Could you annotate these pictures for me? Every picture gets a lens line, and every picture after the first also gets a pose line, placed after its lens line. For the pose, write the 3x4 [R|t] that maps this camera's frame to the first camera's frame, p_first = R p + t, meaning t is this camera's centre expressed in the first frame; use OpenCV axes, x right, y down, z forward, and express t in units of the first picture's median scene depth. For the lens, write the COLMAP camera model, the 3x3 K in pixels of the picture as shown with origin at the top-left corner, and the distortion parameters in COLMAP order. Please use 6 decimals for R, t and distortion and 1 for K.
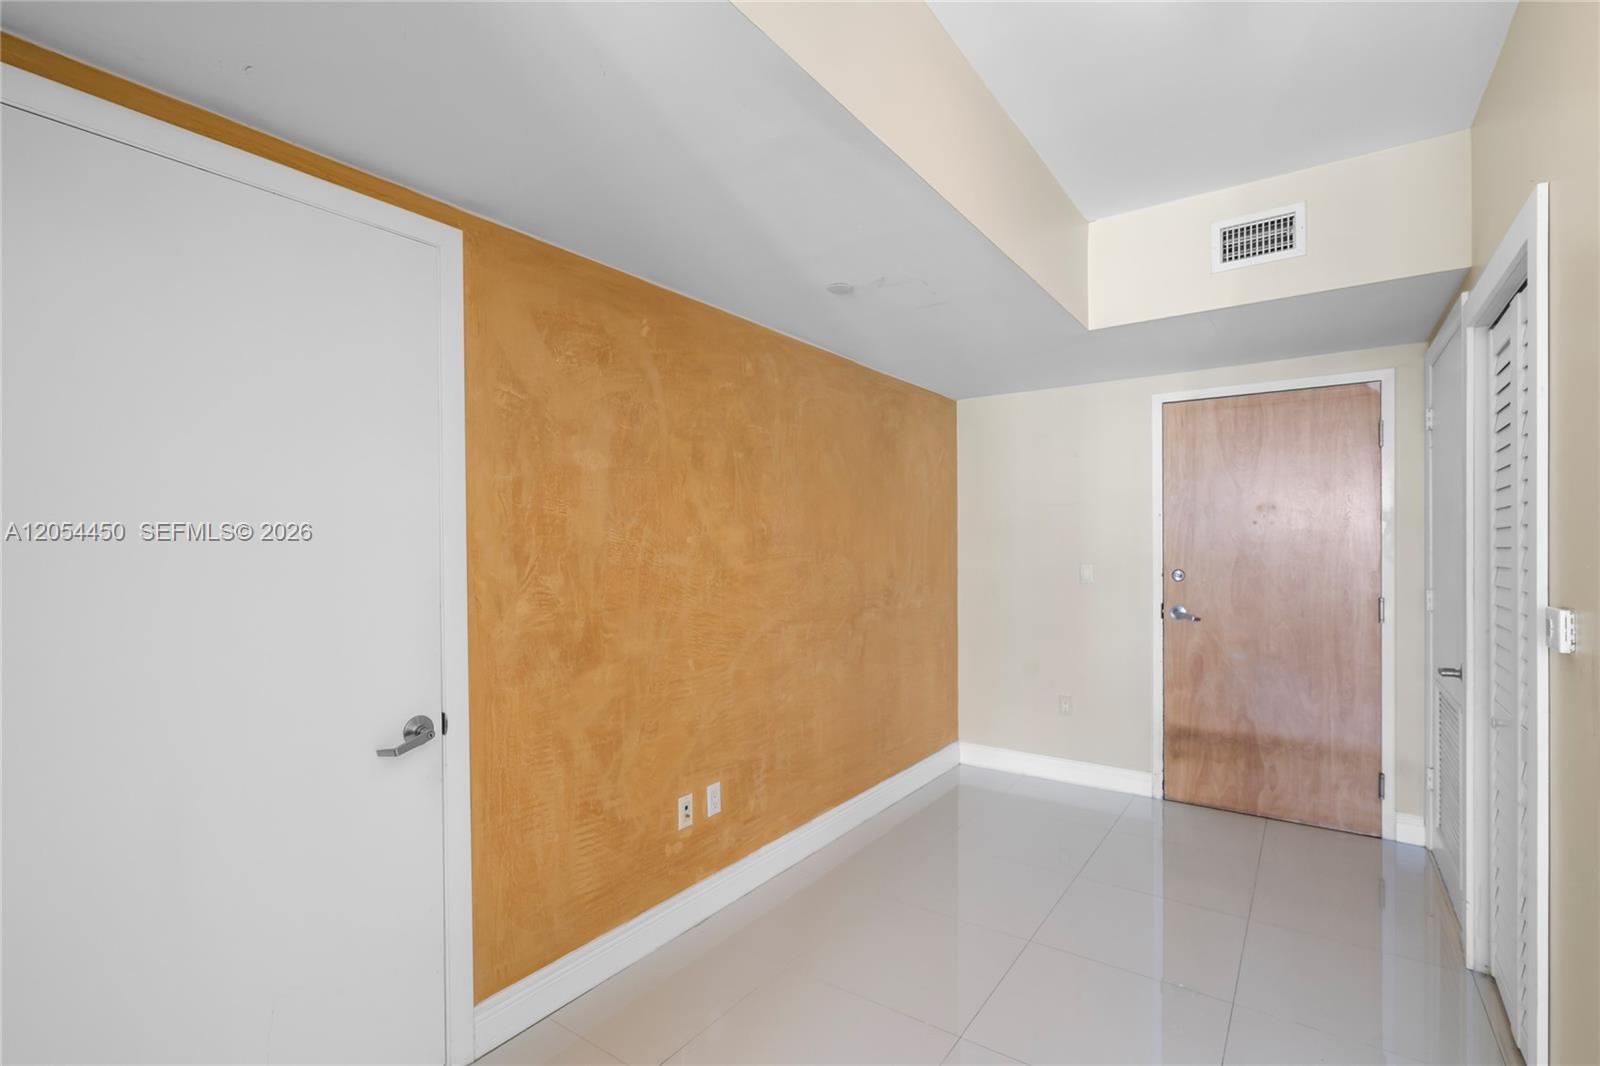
lens RADIAL K [[734.3, 0, 785.4], [0, 734.3, 544.3], [0, 0, 1]] dist [-0.014049, 0.006192]
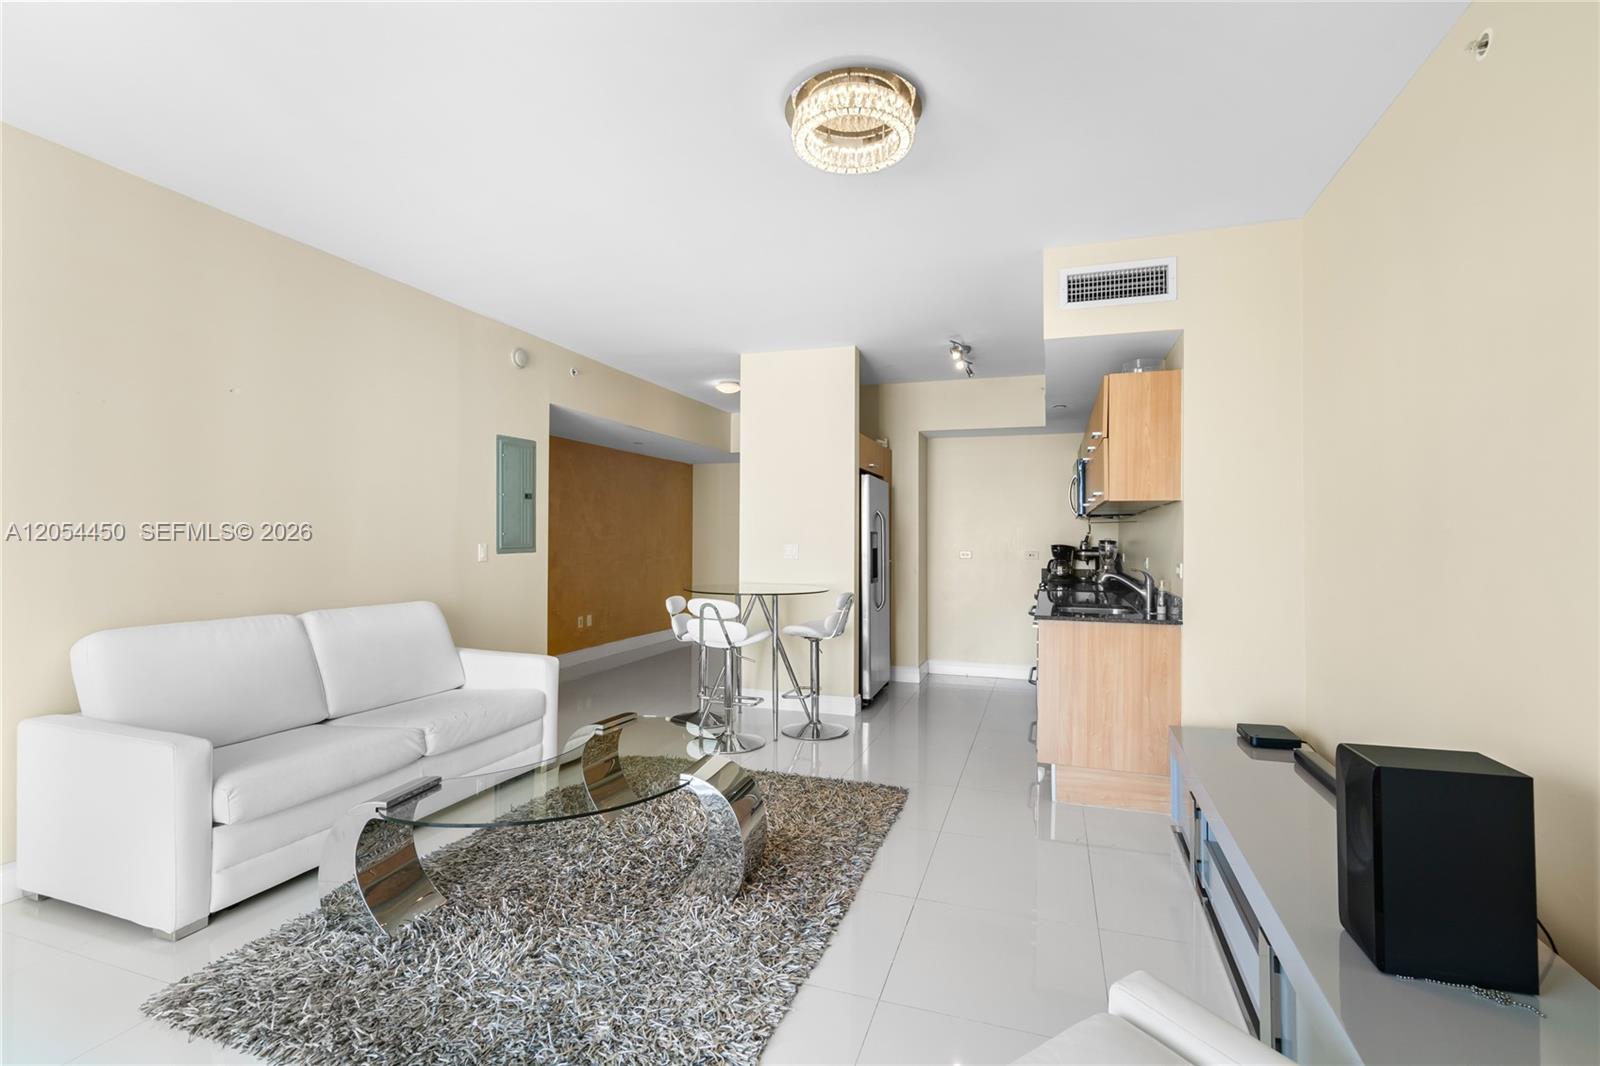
lens RADIAL K [[734.3, 0, 805.6], [0, 734.3, 527.1], [0, 0, 1]] dist [-0.014049, 0.006192]
pose [[0.951534, 0.014774, 0.307189, -0.141101], [-0.011075, 0.999844, -0.013781, 0.018513], [-0.307345, 0.009711, 0.951549, -1.513640]]
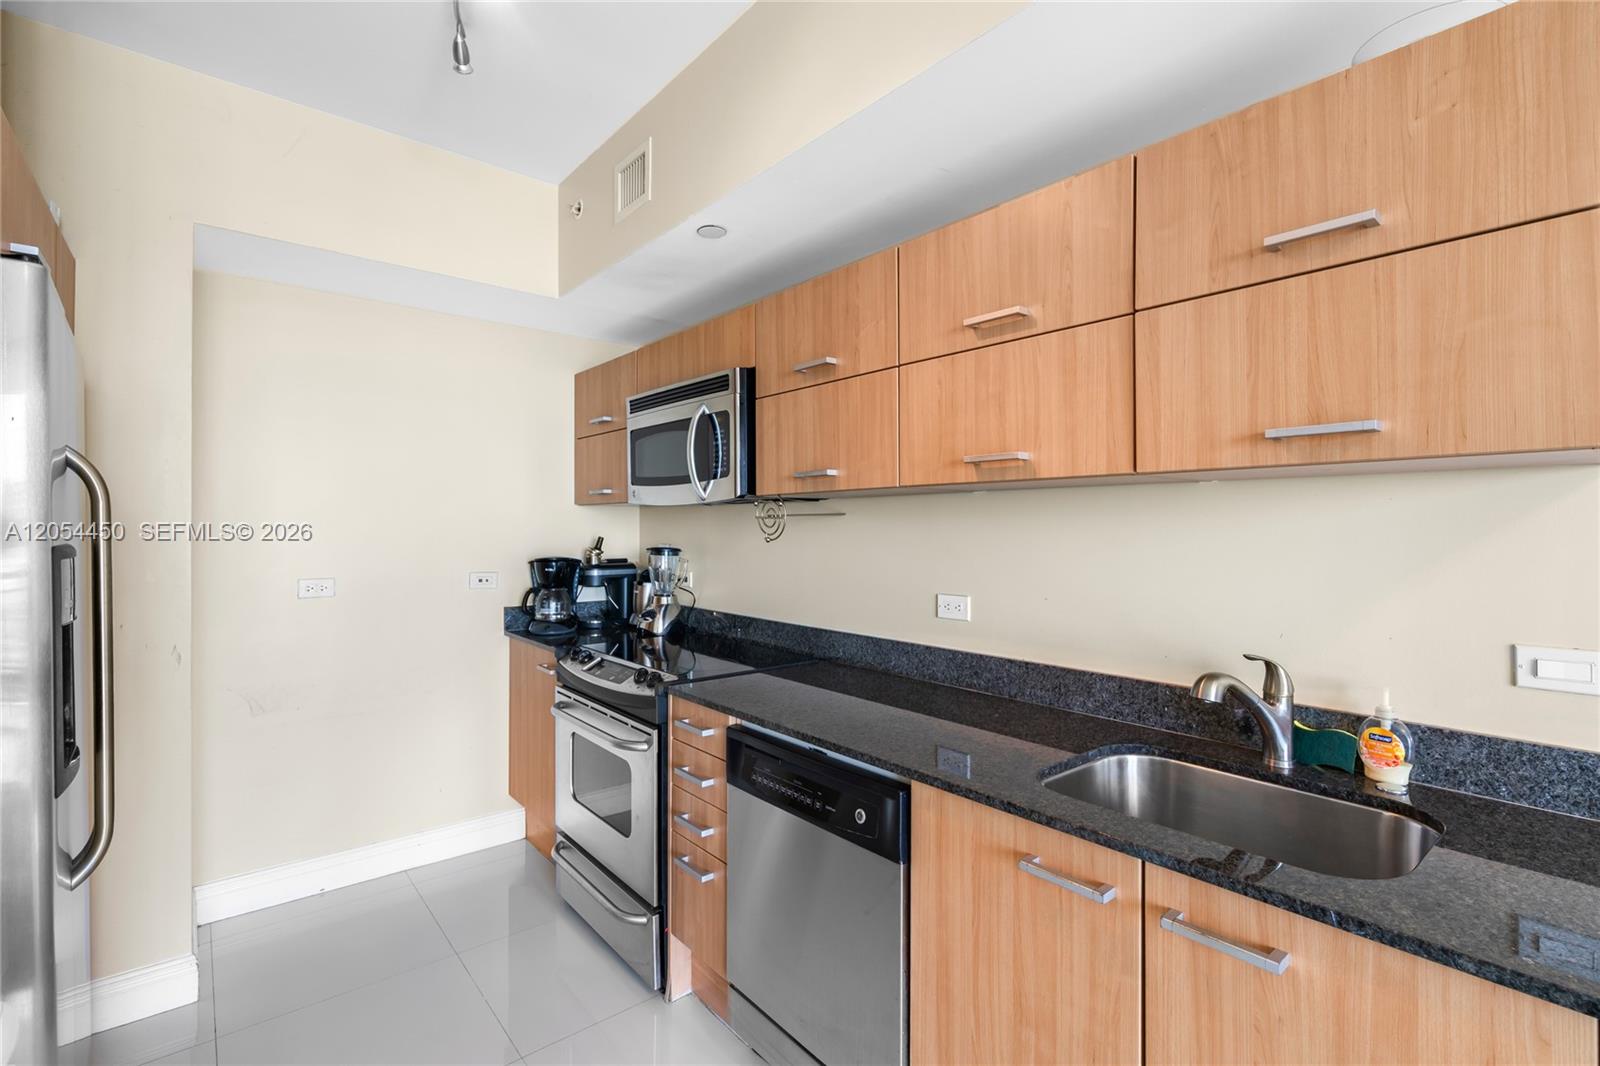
lens RADIAL K [[734.3, 0, 816.9], [0, 734.3, 526.8], [0, 0, 1]] dist [-0.014049, 0.006192]
pose [[0.228641, 0.005977, 0.973493, 0.253842], [-0.006090, 0.999970, -0.004709, -0.005413], [-0.973492, -0.004852, 0.228670, -0.421964]]
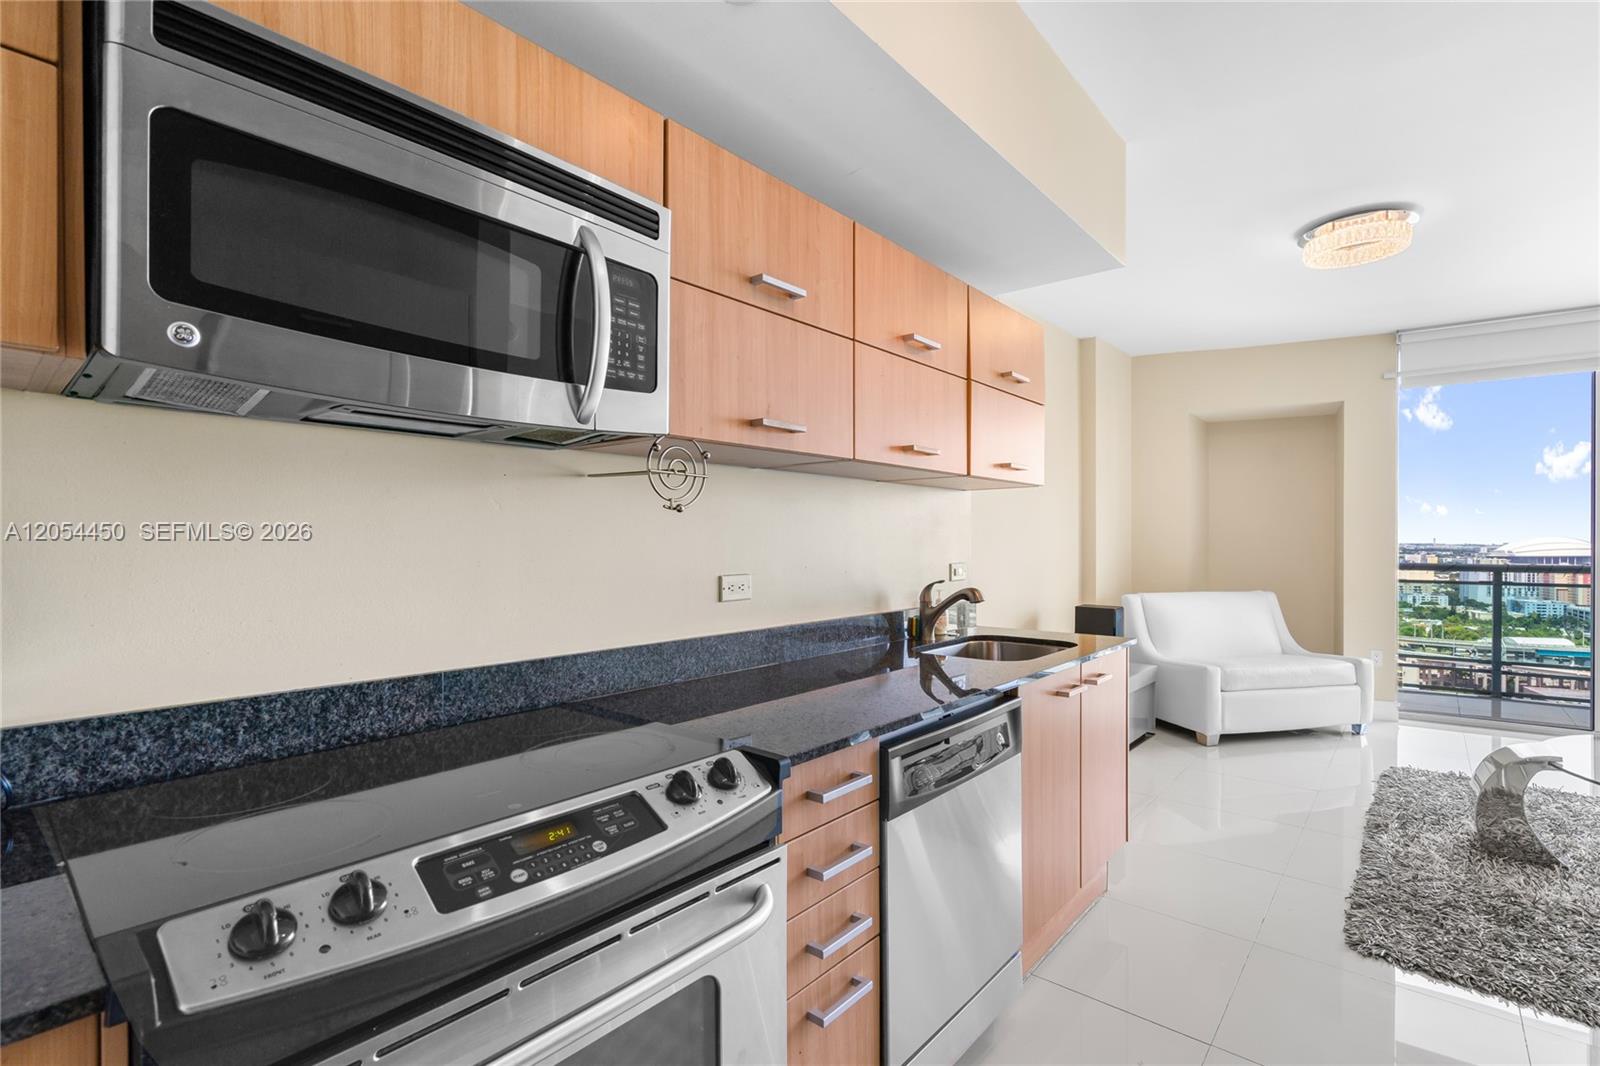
lens RADIAL K [[734.3, 0, 782.4], [0, 734.3, 545.8], [0, 0, 1]] dist [-0.014049, 0.006192]
pose [[-0.996490, 0.006739, 0.083439, 0.813634], [0.006961, 0.999973, 0.002369, 0.025029], [-0.083421, 0.002942, -0.996510, 0.205286]]
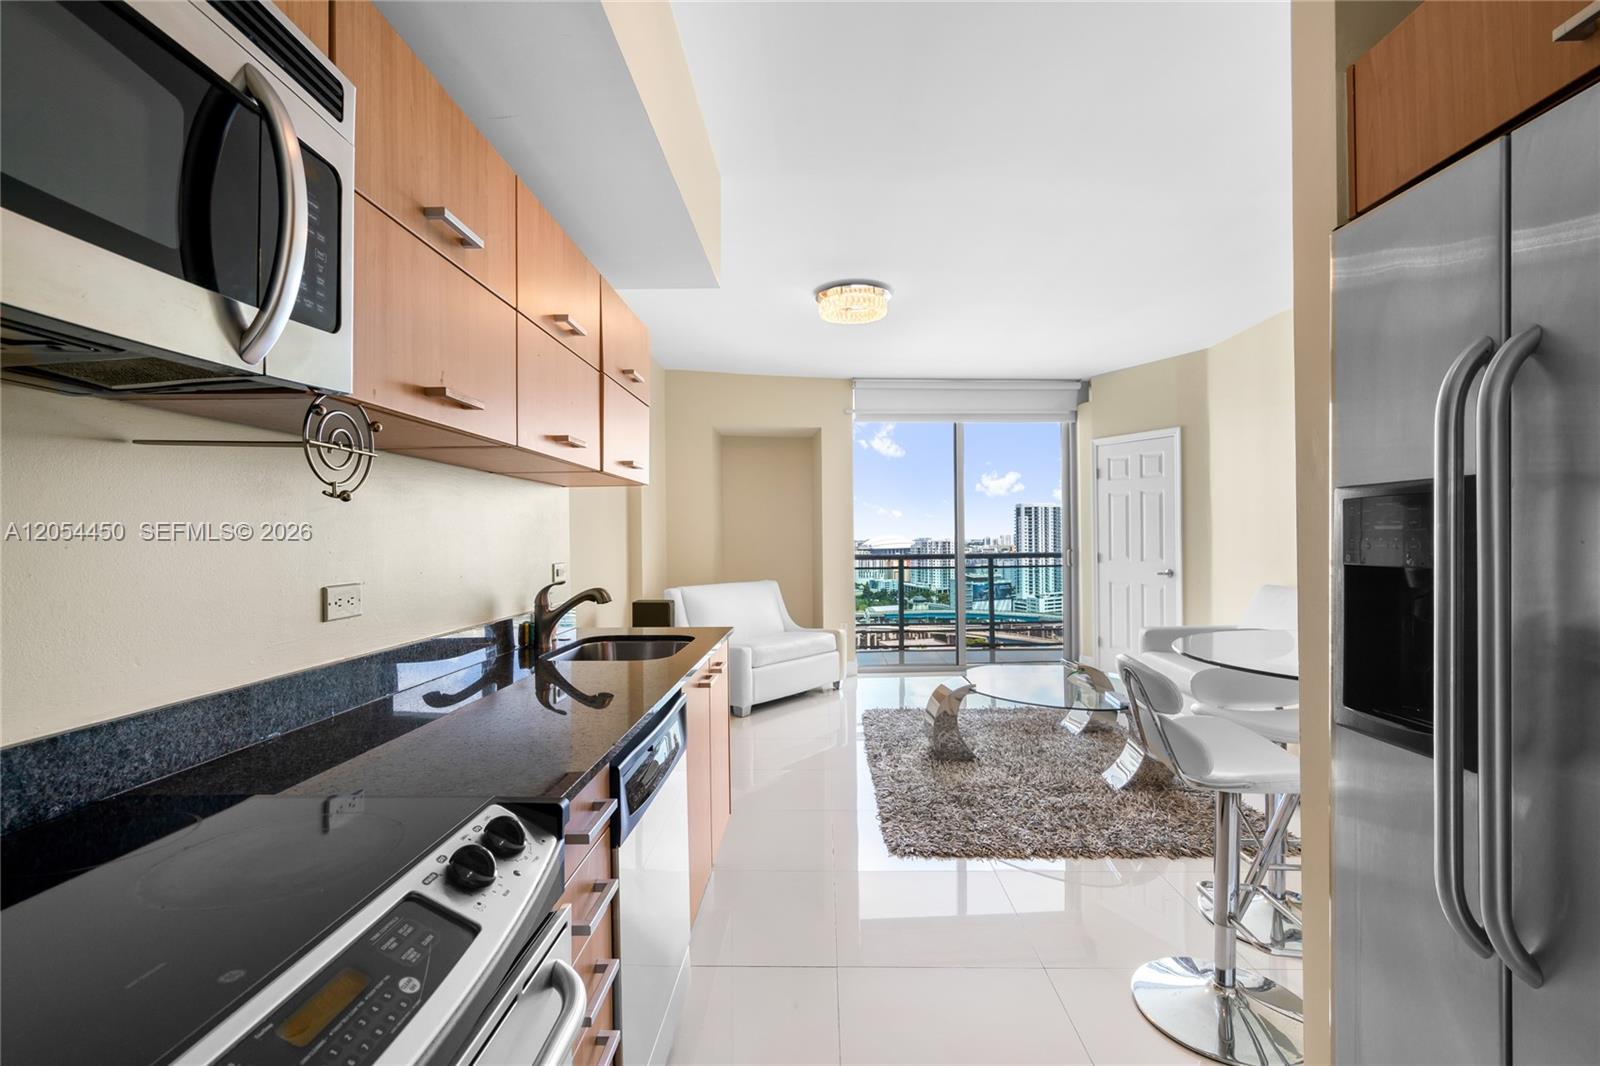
lens RADIAL K [[734.3, 0, 802.2], [0, 734.3, 538.1], [0, 0, 1]] dist [-0.014049, 0.006192]
pose [[-0.818963, 0.011973, -0.573721, 0.929975], [0.014297, 0.999898, 0.000460, 0.024199], [0.573668, -0.007826, -0.819050, 0.149996]]
